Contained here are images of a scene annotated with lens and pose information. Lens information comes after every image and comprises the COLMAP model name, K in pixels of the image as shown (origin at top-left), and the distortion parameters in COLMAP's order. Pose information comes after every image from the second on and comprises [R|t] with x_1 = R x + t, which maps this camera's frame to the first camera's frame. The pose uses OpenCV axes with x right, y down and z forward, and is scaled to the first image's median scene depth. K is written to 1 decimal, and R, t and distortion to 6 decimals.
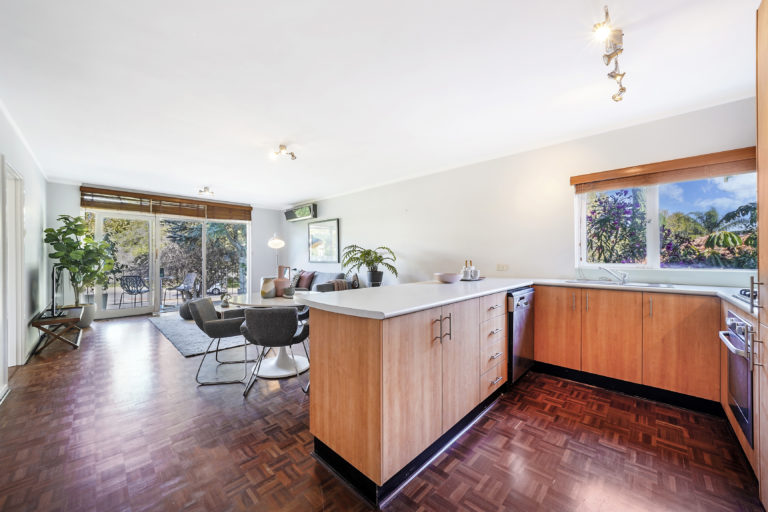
lens RADIAL K [[297.9, 0, 384.0], [0, 297.9, 256.0], [0, 0, 1]] dist [-0.014074, -0.000025]
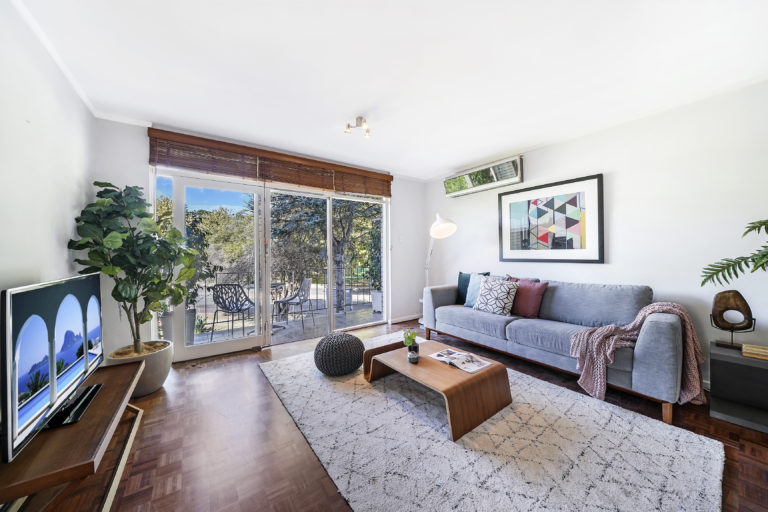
lens RADIAL K [[269.3, 0, 379.2], [0, 269.3, 253.4], [0, 0, 1]] dist [-0.025797, 0.002873]
pose [[0.985345, -0.006348, -0.170455, -0.470431], [0.006900, 0.999973, 0.002650, 0.003375], [0.170434, -0.003788, 0.985362, 0.525876]]
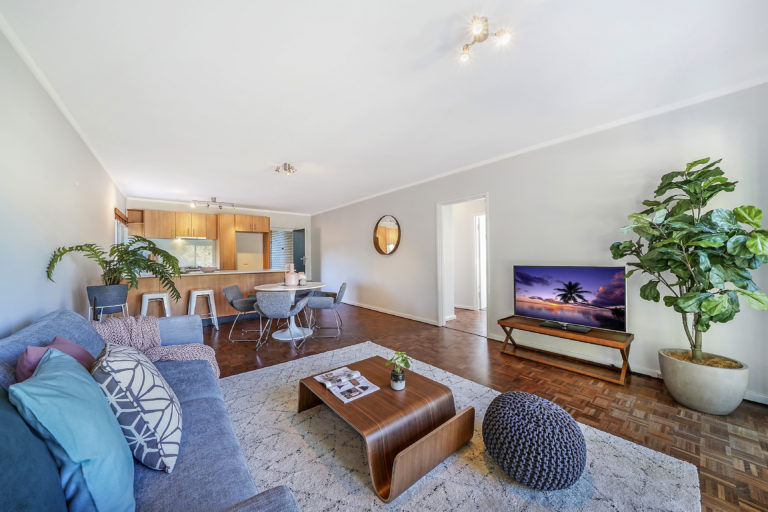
lens RADIAL K [[269.3, 0, 379.2], [0, 269.3, 253.4], [0, 0, 1]] dist [-0.025797, 0.002873]
pose [[-0.992953, 0.015984, 0.117424, -0.505525], [0.014630, 0.999816, -0.012381, 0.003891], [-0.117601, -0.010576, -0.993005, 1.221684]]
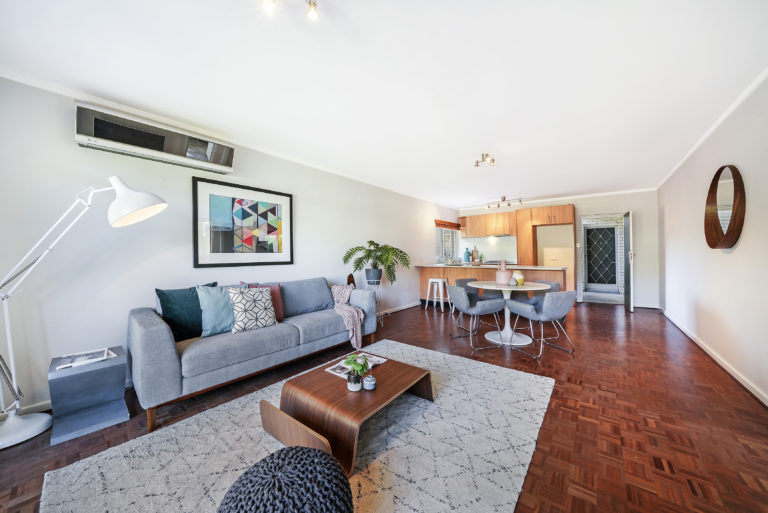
lens RADIAL K [[269.3, 0, 379.2], [0, 269.3, 253.9], [0, 0, 1]] dist [-0.025797, 0.002873]
pose [[-0.104961, 0.002689, 0.994473, -0.789386], [0.003857, 0.999990, -0.002297, 0.003684], [-0.994469, 0.003594, -0.104970, 0.918690]]
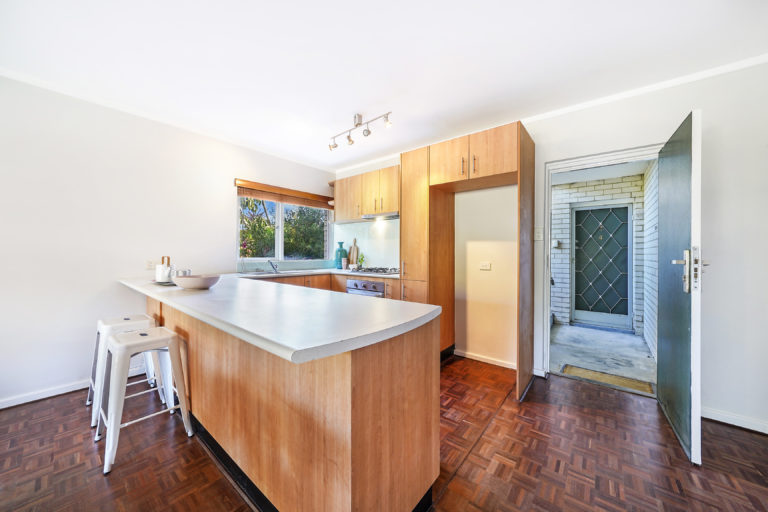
lens RADIAL K [[269.3, 0, 379.2], [0, 269.3, 253.4], [0, 0, 1]] dist [-0.025797, 0.002873]
pose [[-0.092305, -0.000431, 0.995731, -0.222846], [-0.007780, 0.999970, -0.000289, 0.002259], [-0.995700, -0.007773, -0.092305, 0.315292]]
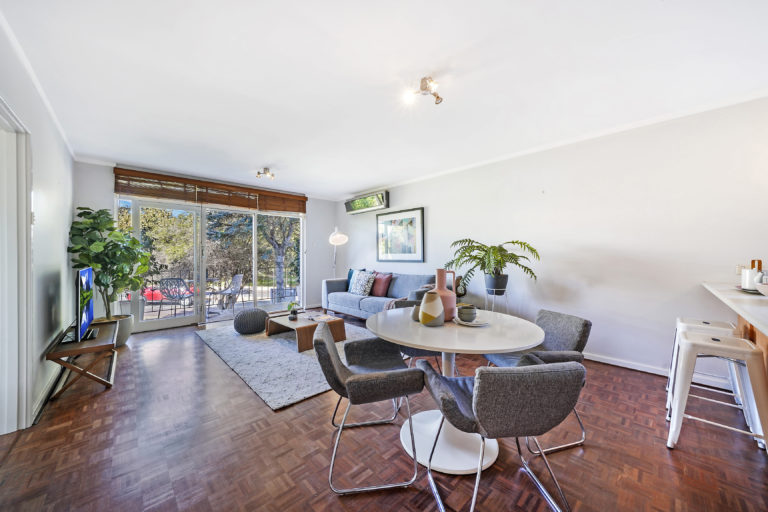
lens RADIAL K [[281.9, 0, 381.9], [0, 281.9, 253.1], [0, 0, 1]] dist [-0.023829, 0.000093]
pose [[0.999571, -0.002633, -0.029168, -0.256868], [0.002518, 0.999989, -0.003995, 0.001136], [0.029179, 0.003920, 0.999567, 0.246188]]
